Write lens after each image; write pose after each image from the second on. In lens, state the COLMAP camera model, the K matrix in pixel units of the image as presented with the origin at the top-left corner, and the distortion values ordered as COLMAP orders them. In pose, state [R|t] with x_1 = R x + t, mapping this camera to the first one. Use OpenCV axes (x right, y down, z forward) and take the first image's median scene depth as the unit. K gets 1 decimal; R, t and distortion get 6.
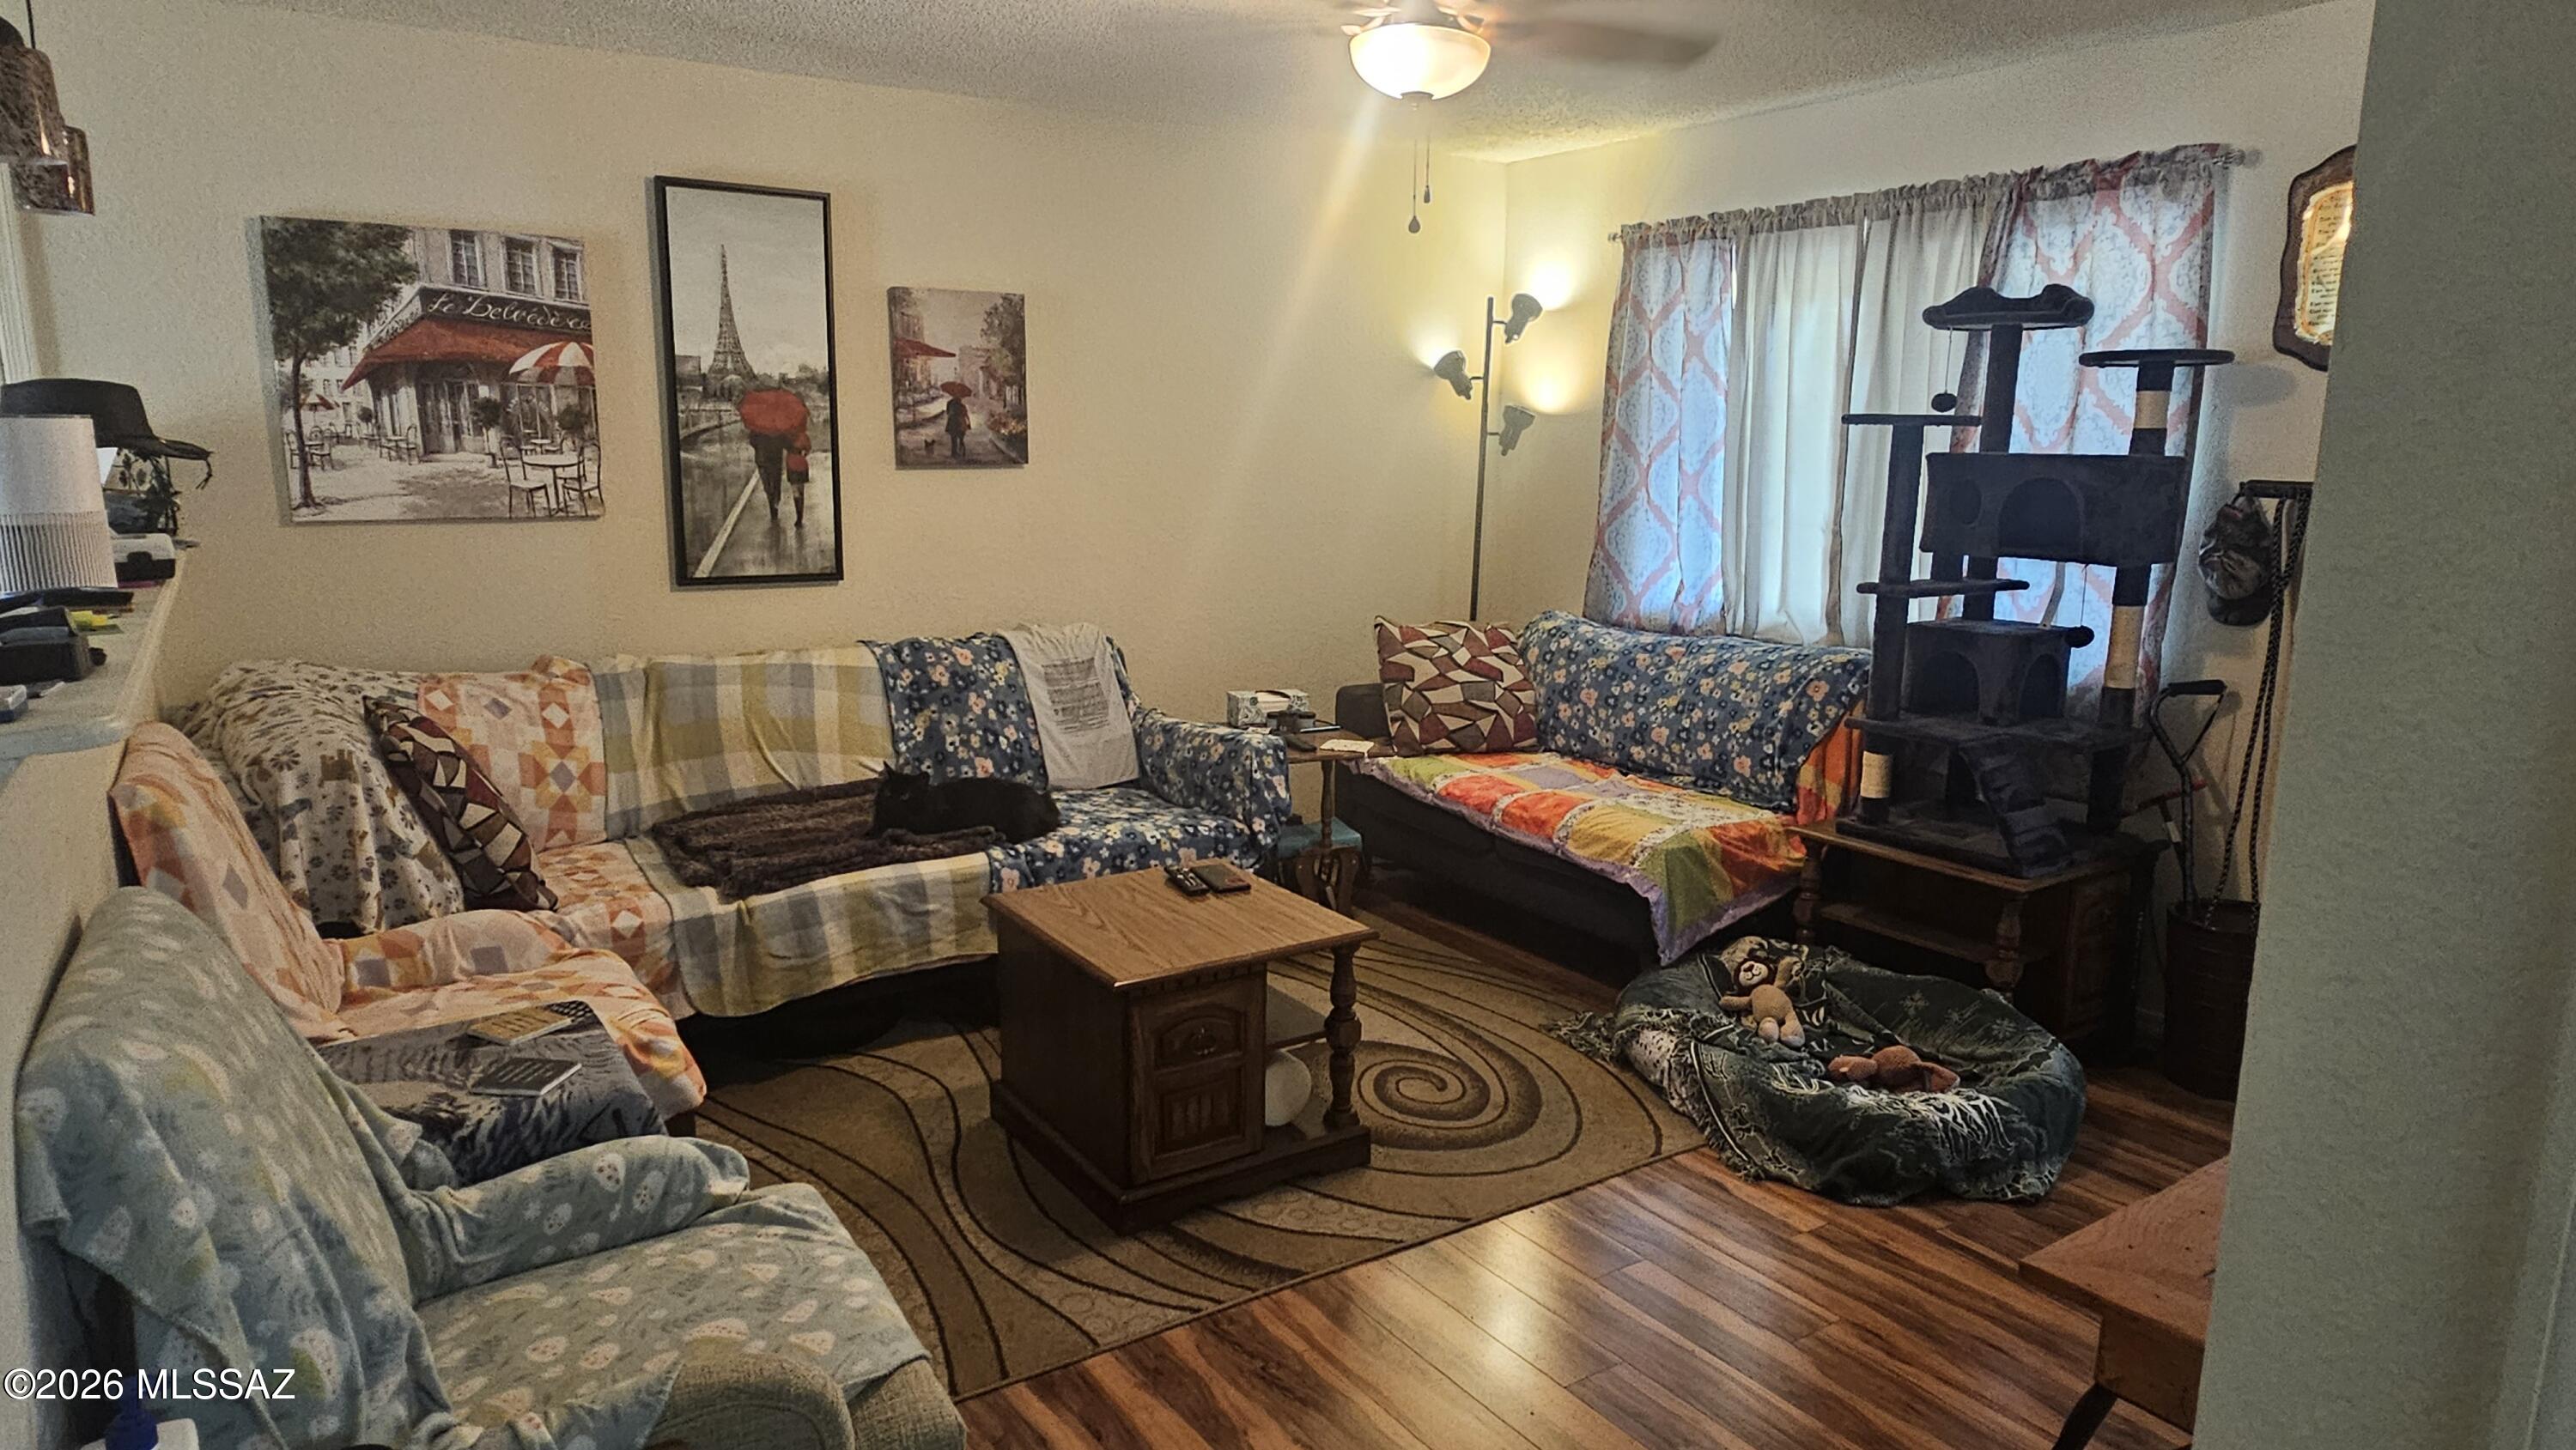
lens RADIAL K [[1563.4, 0, 1280.4], [0, 1563.4, 726.8], [0, 0, 1]] dist [-0.000859, 0.000485]
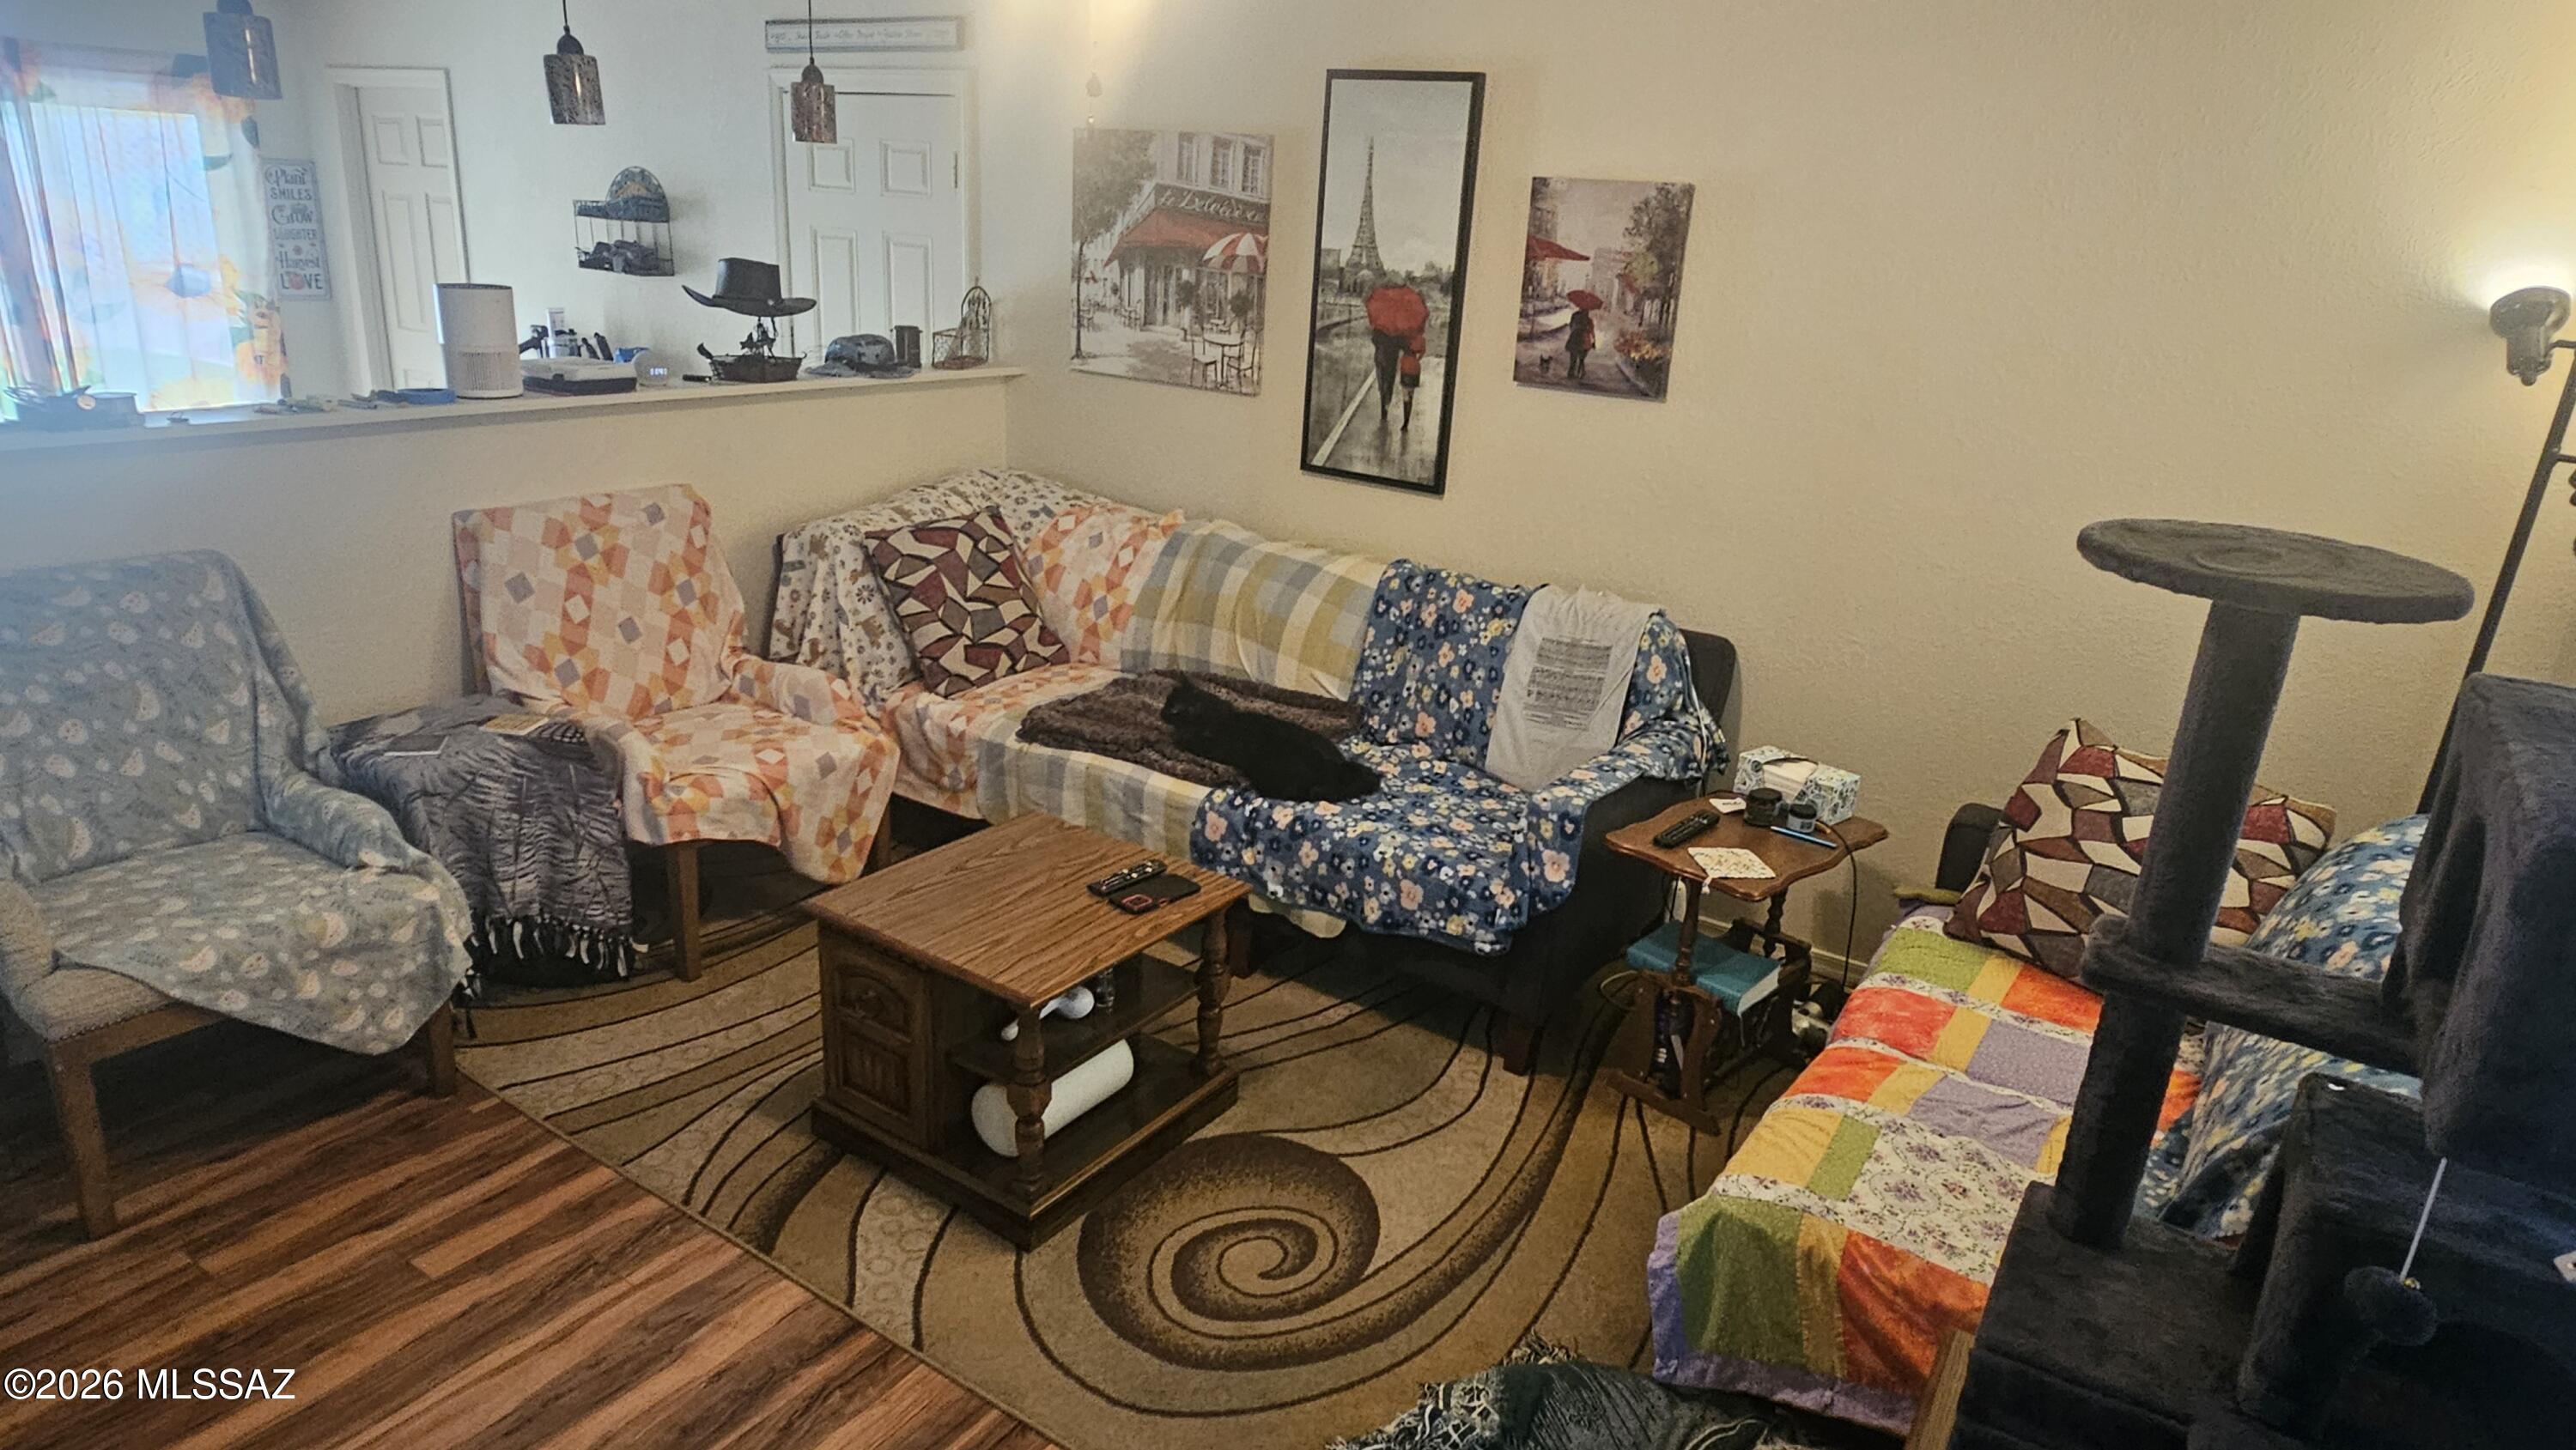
lens RADIAL K [[1563.4, 0, 1279.8], [0, 1563.4, 730.0], [0, 0, 1]] dist [-0.000859, 0.000485]
pose [[0.377600, 0.311819, -0.871887, 0.588045], [-0.225270, 0.944240, 0.240134, -0.175174], [0.898149, 0.105735, 0.426789, 0.556341]]
